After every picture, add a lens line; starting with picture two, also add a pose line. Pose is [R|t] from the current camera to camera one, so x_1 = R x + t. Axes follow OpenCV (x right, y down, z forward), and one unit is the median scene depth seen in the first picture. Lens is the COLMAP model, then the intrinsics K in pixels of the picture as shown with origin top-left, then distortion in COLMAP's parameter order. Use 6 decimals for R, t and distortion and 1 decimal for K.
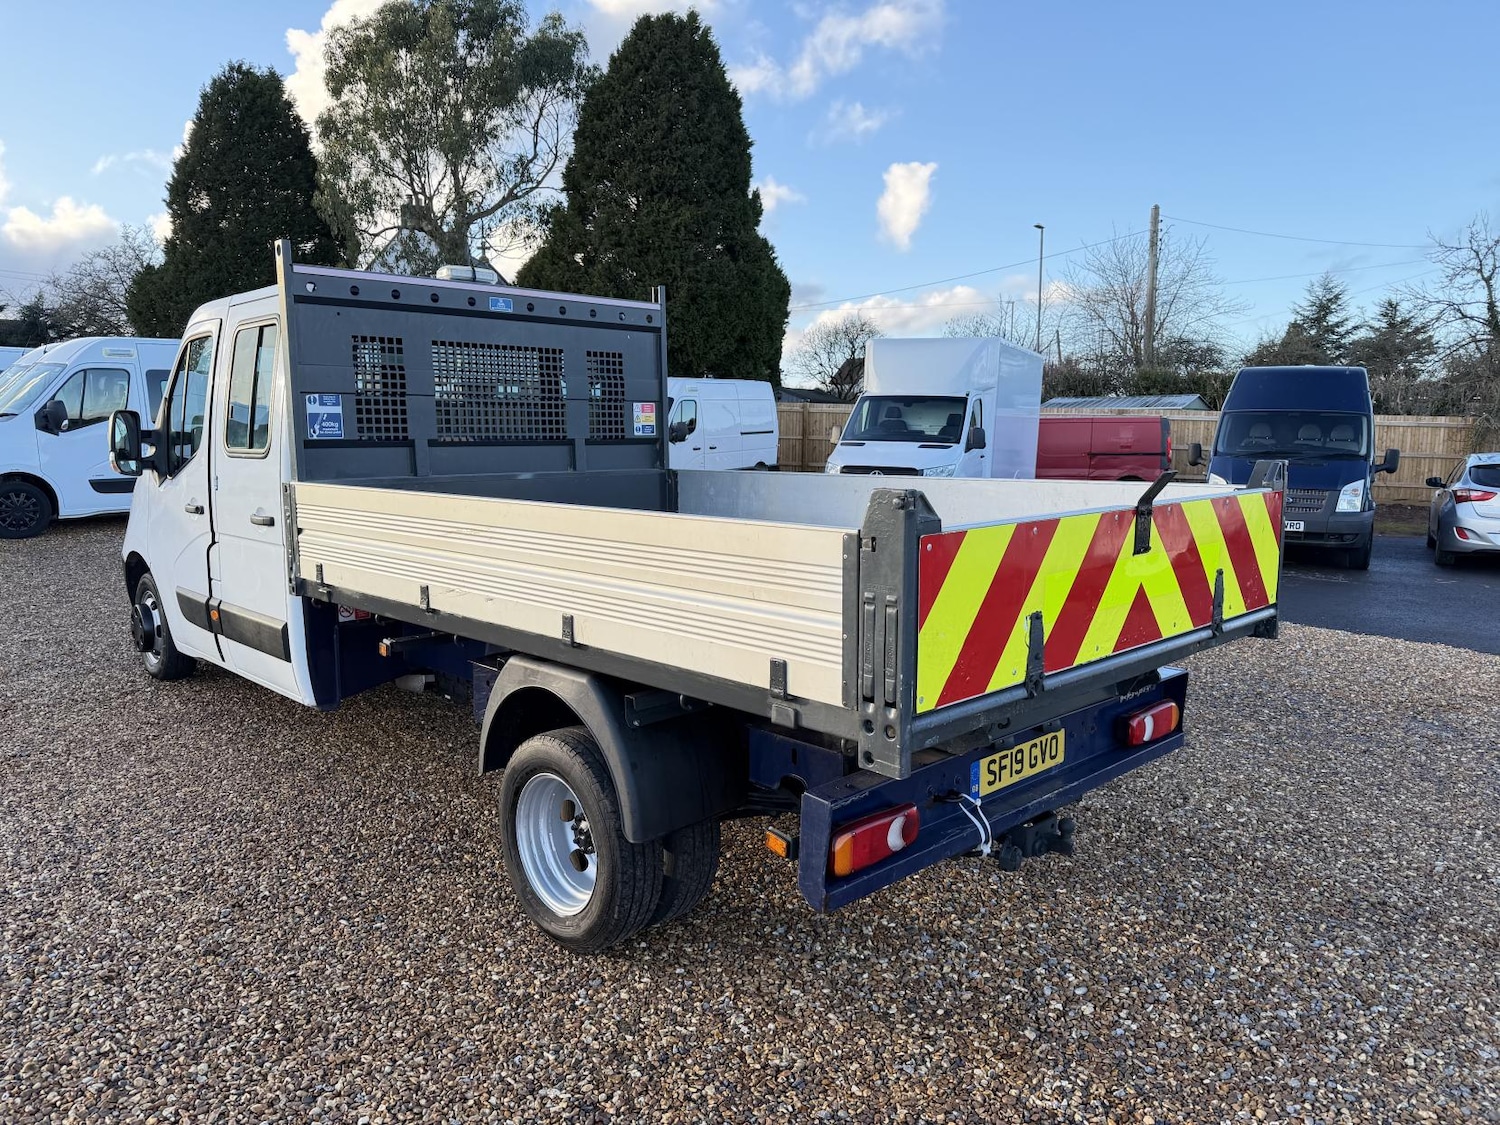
lens RADIAL K [[1053.5, 0, 746.8], [0, 1053.5, 571.6], [0, 0, 1]] dist [0.051500, -0.059977]
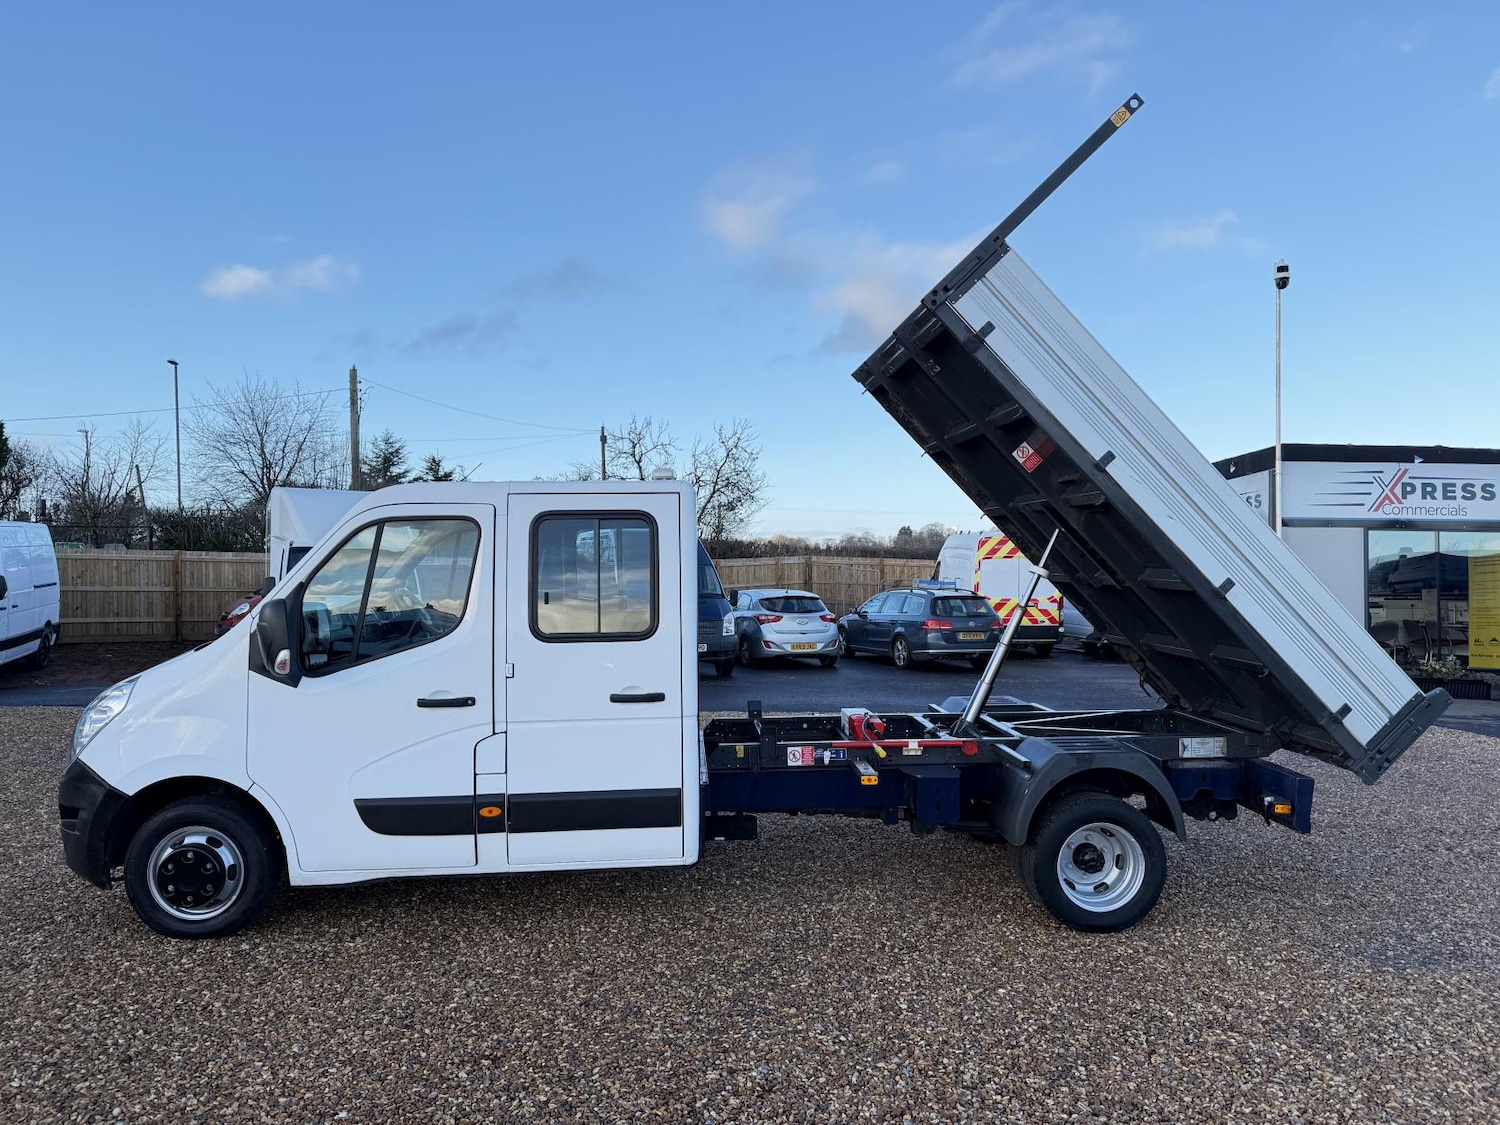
lens RADIAL K [[1053.5, 0, 747.1], [0, 1053.5, 555.2], [0, 0, 1]] dist [0.051500, -0.059977]
pose [[0.639330, -0.001873, 0.768930, -1.177284], [0.110677, 0.989808, -0.089612, -0.081571], [-0.760925, 0.142395, 0.633022, 0.227884]]
